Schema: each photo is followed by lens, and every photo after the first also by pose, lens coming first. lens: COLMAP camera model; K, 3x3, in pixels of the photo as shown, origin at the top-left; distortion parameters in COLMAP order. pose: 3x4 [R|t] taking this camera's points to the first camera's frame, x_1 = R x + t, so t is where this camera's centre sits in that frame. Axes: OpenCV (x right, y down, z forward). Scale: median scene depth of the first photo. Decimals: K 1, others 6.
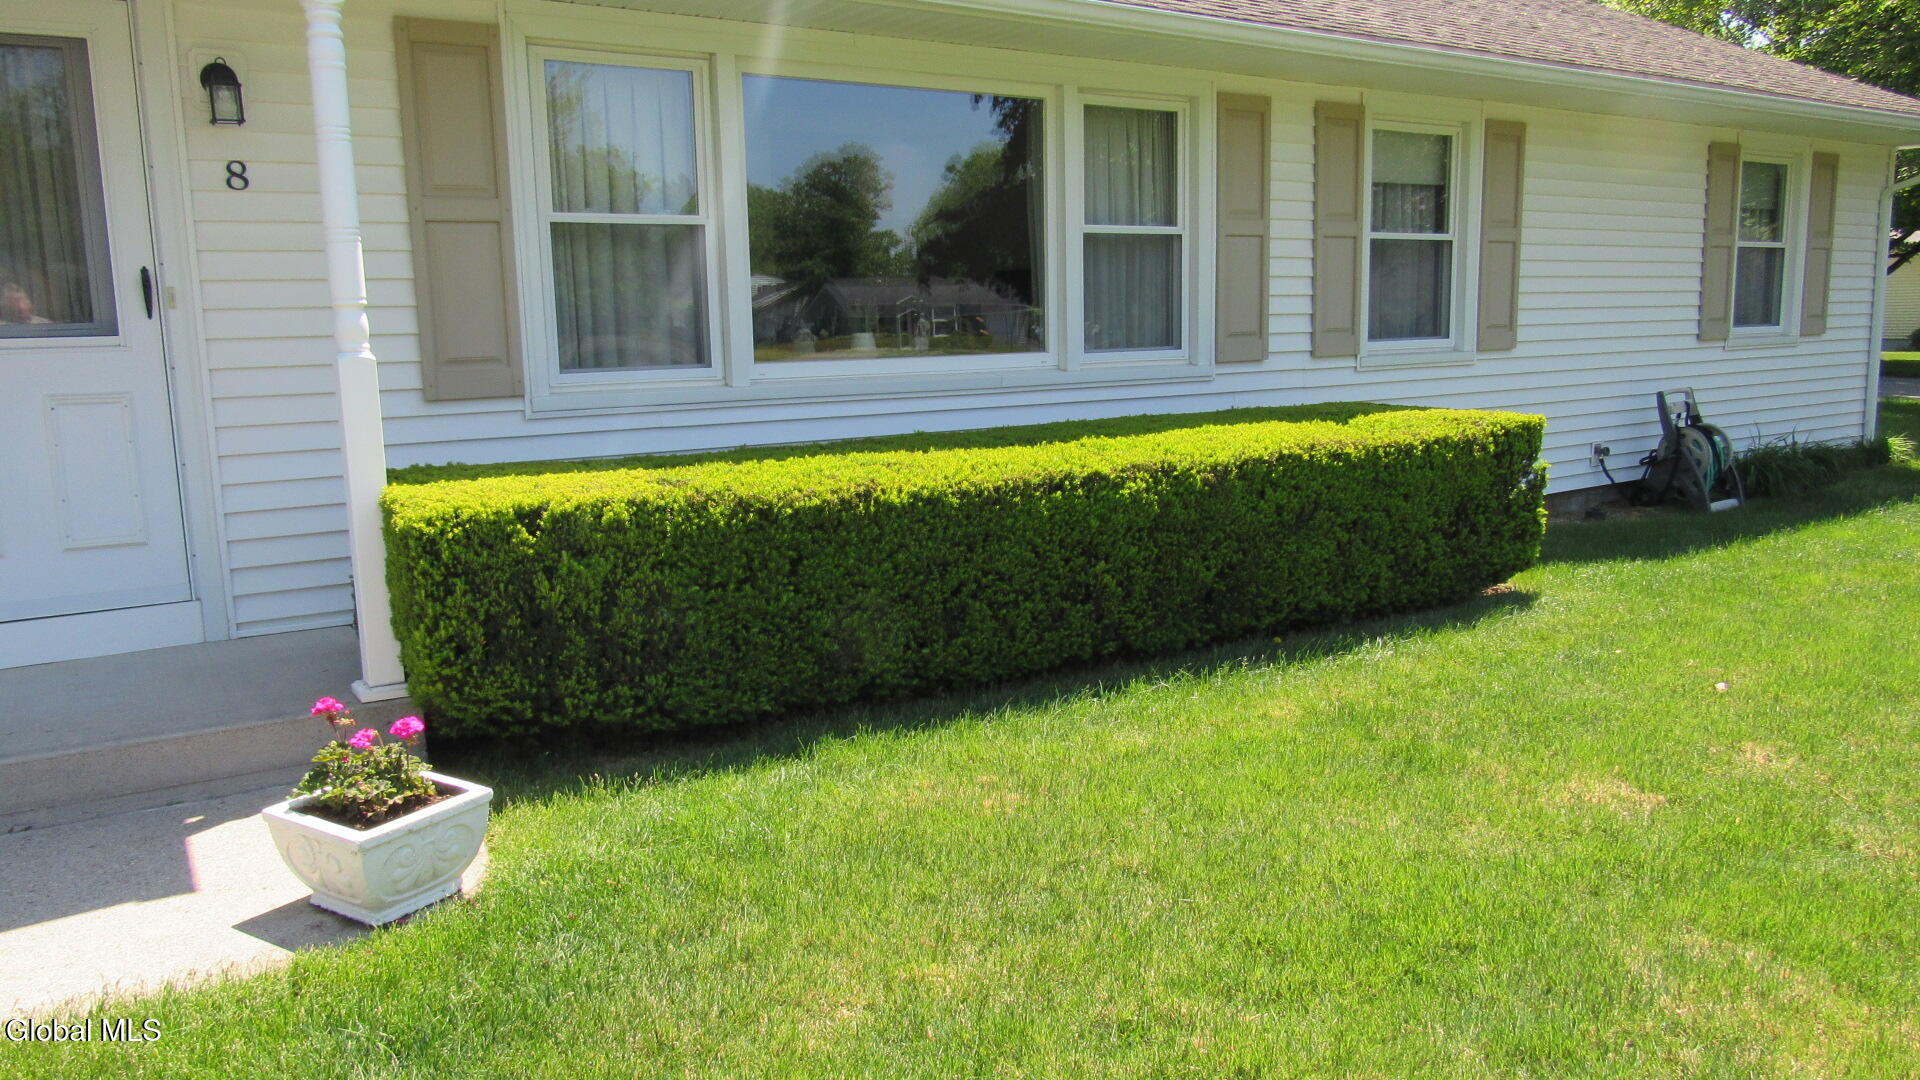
lens RADIAL K [[1373.0, 0, 960.0], [0, 1373.0, 540.0], [0, 0, 1]] dist [-0.030533, 0.005991]
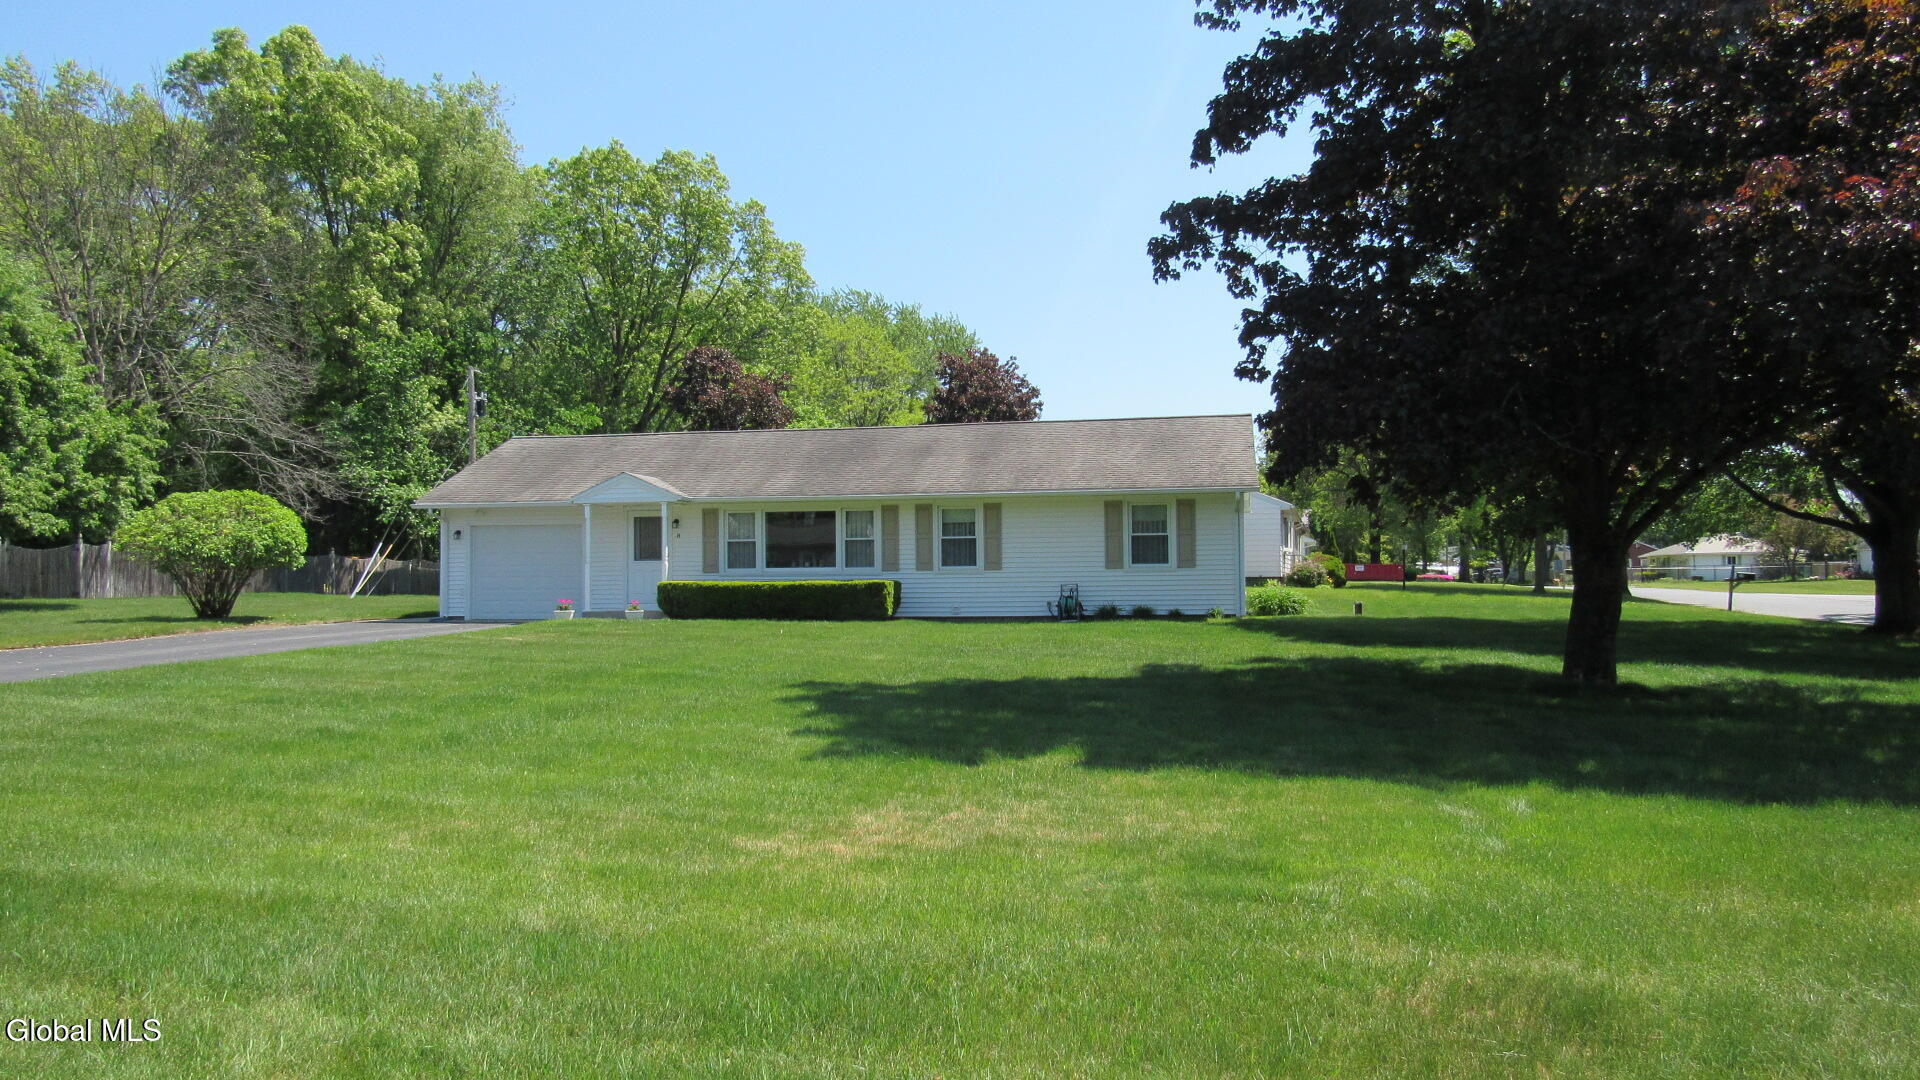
lens RADIAL K [[1373.0, 0, 960.0], [0, 1373.0, 540.0], [0, 0, 1]] dist [-0.030533, 0.005991]
pose [[0.730890, -0.005976, -0.682470, 4.957210], [-0.114965, 0.984595, -0.131743, 0.455964], [0.672743, 0.174750, 0.718943, -2.800276]]
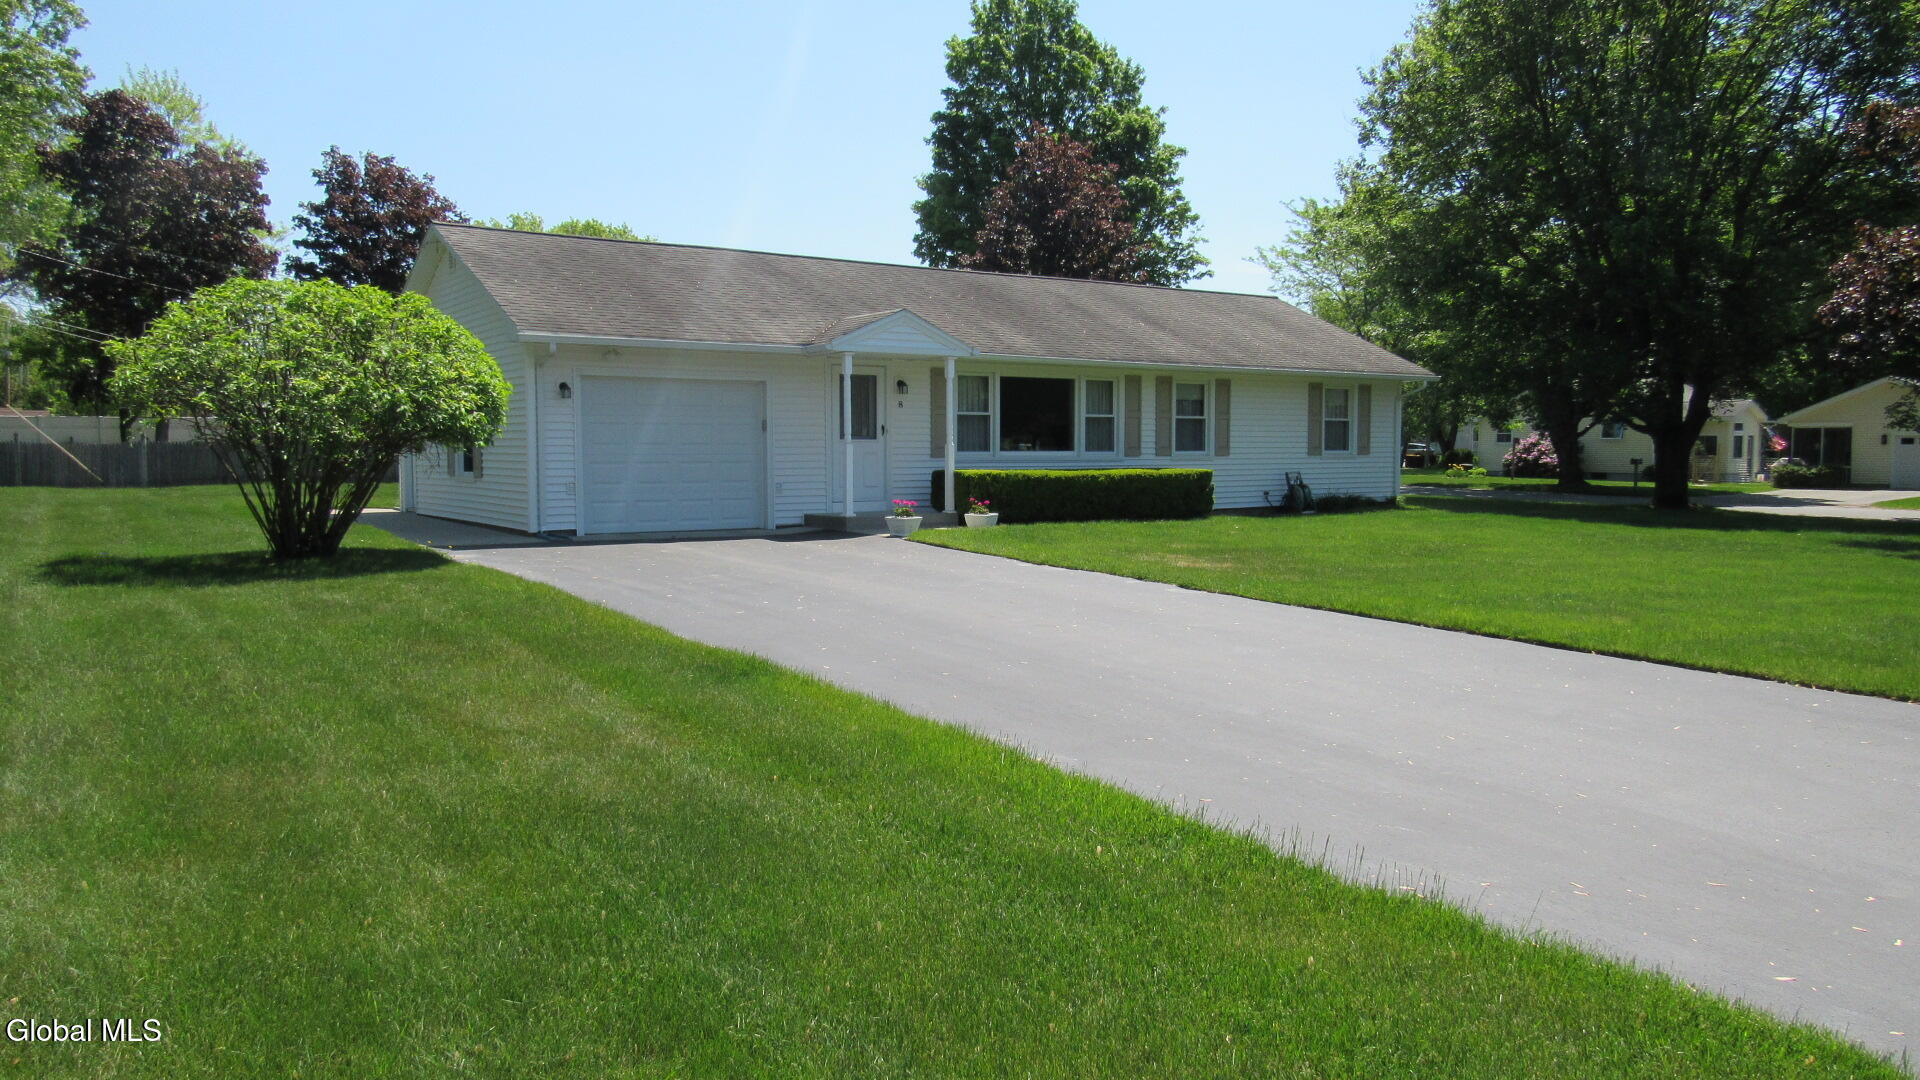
lens RADIAL K [[1373.0, 0, 960.0], [0, 1373.0, 540.0], [0, 0, 1]] dist [-0.030533, 0.005991]
pose [[0.999184, 0.016495, 0.036857, -0.517006], [-0.012910, 0.995348, -0.095480, 0.620563], [-0.038261, 0.094926, 0.994749, -3.555227]]
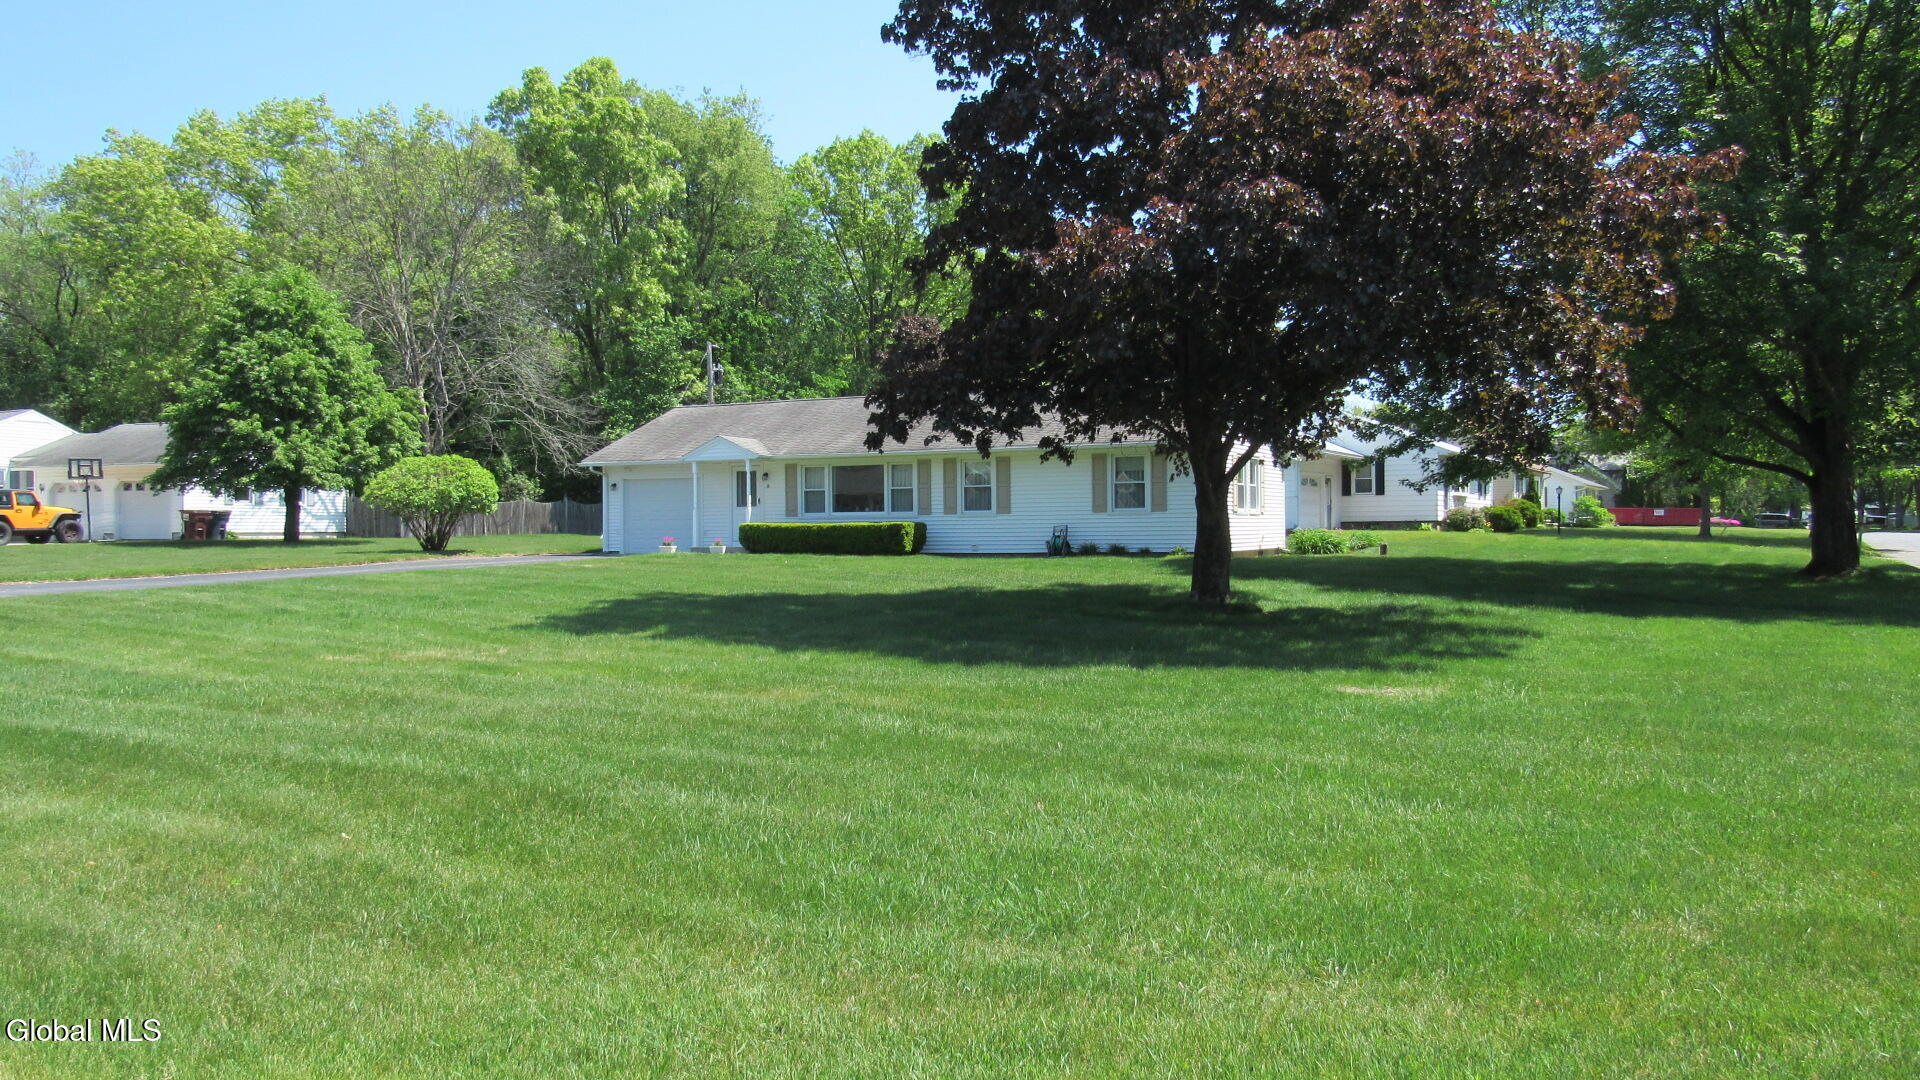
lens RADIAL K [[1373.0, 0, 960.0], [0, 1373.0, 540.0], [0, 0, 1]] dist [-0.030533, 0.005991]
pose [[0.513004, 0.022235, -0.858098, 7.031300], [-0.139957, 0.988454, -0.058059, 0.348523], [0.846900, 0.149882, 0.510192, -2.104271]]
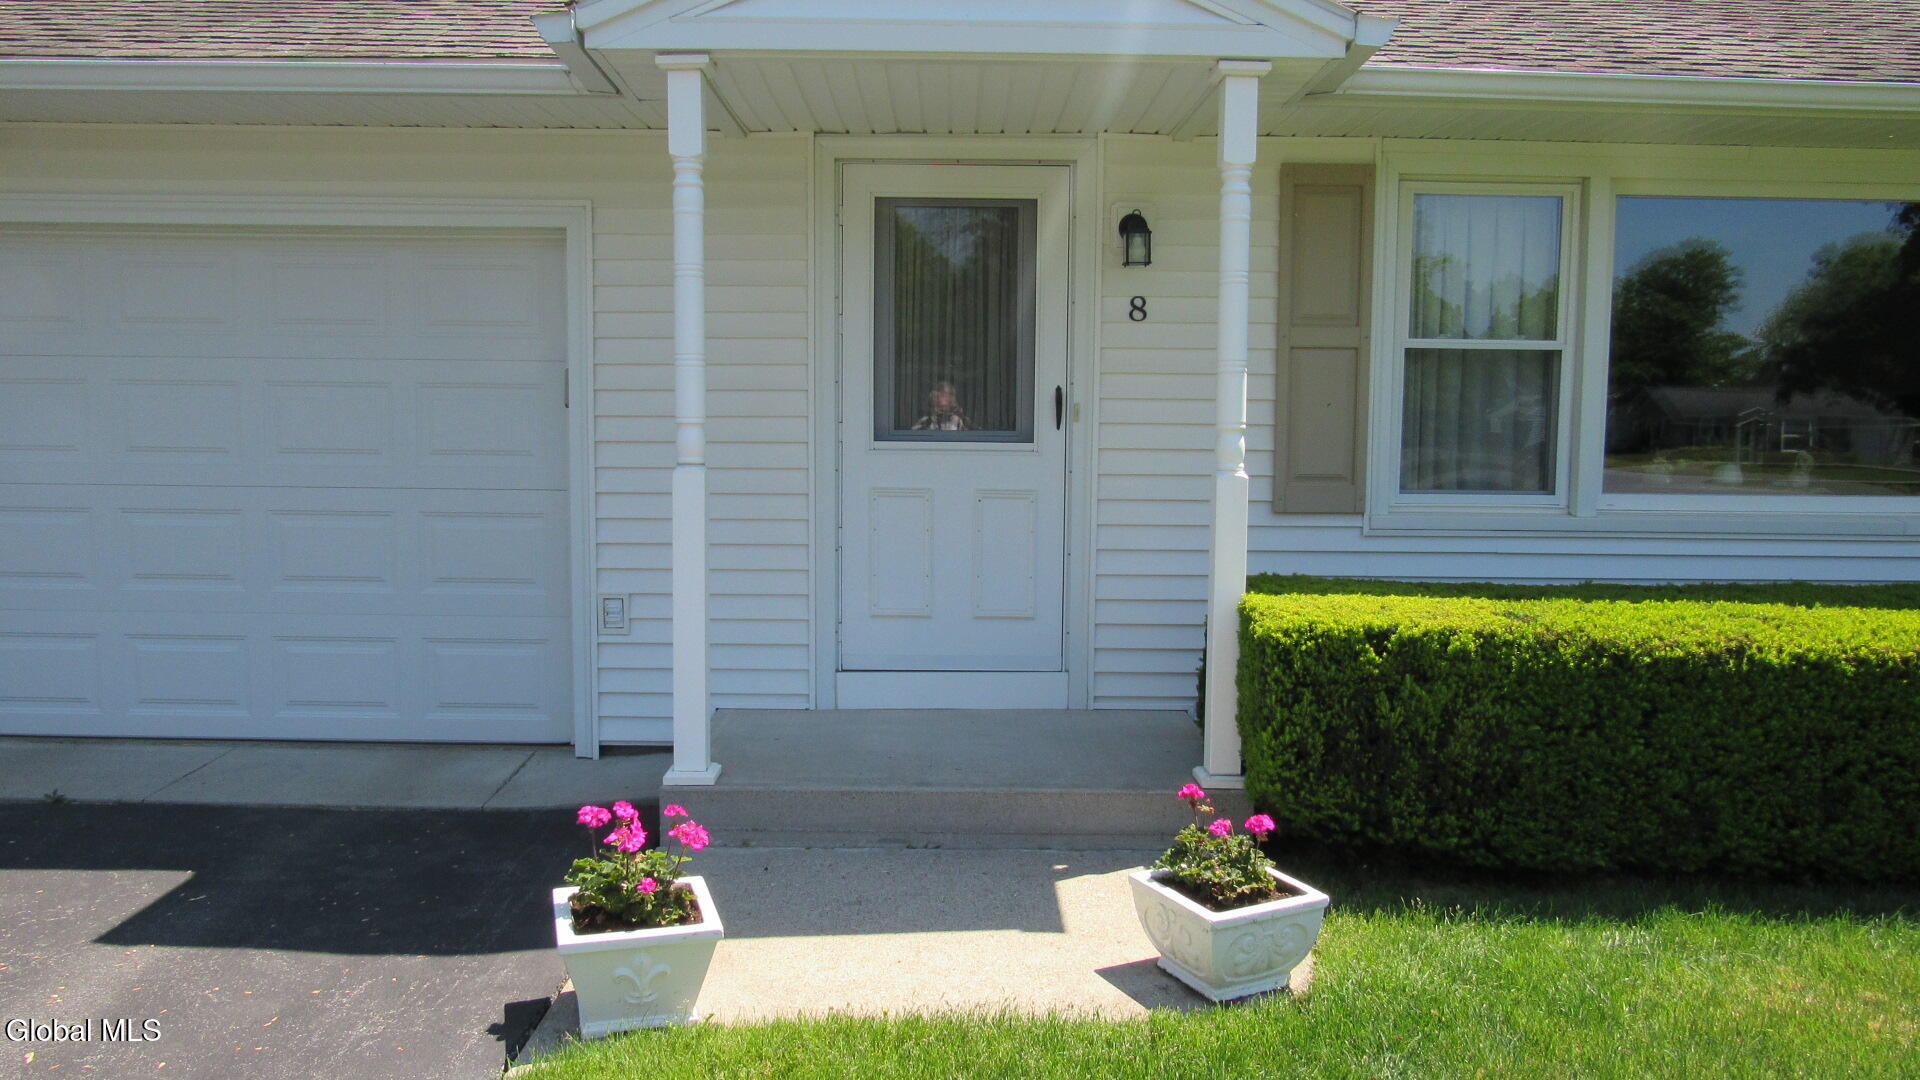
lens RADIAL K [[1373.0, 0, 960.0], [0, 1373.0, 540.0], [0, 0, 1]] dist [-0.030533, 0.005991]
pose [[0.846216, 0.075573, -0.527453, -0.033308], [-0.112371, 0.992939, -0.038013, -0.013079], [0.520856, 0.091438, 0.848733, -0.048164]]
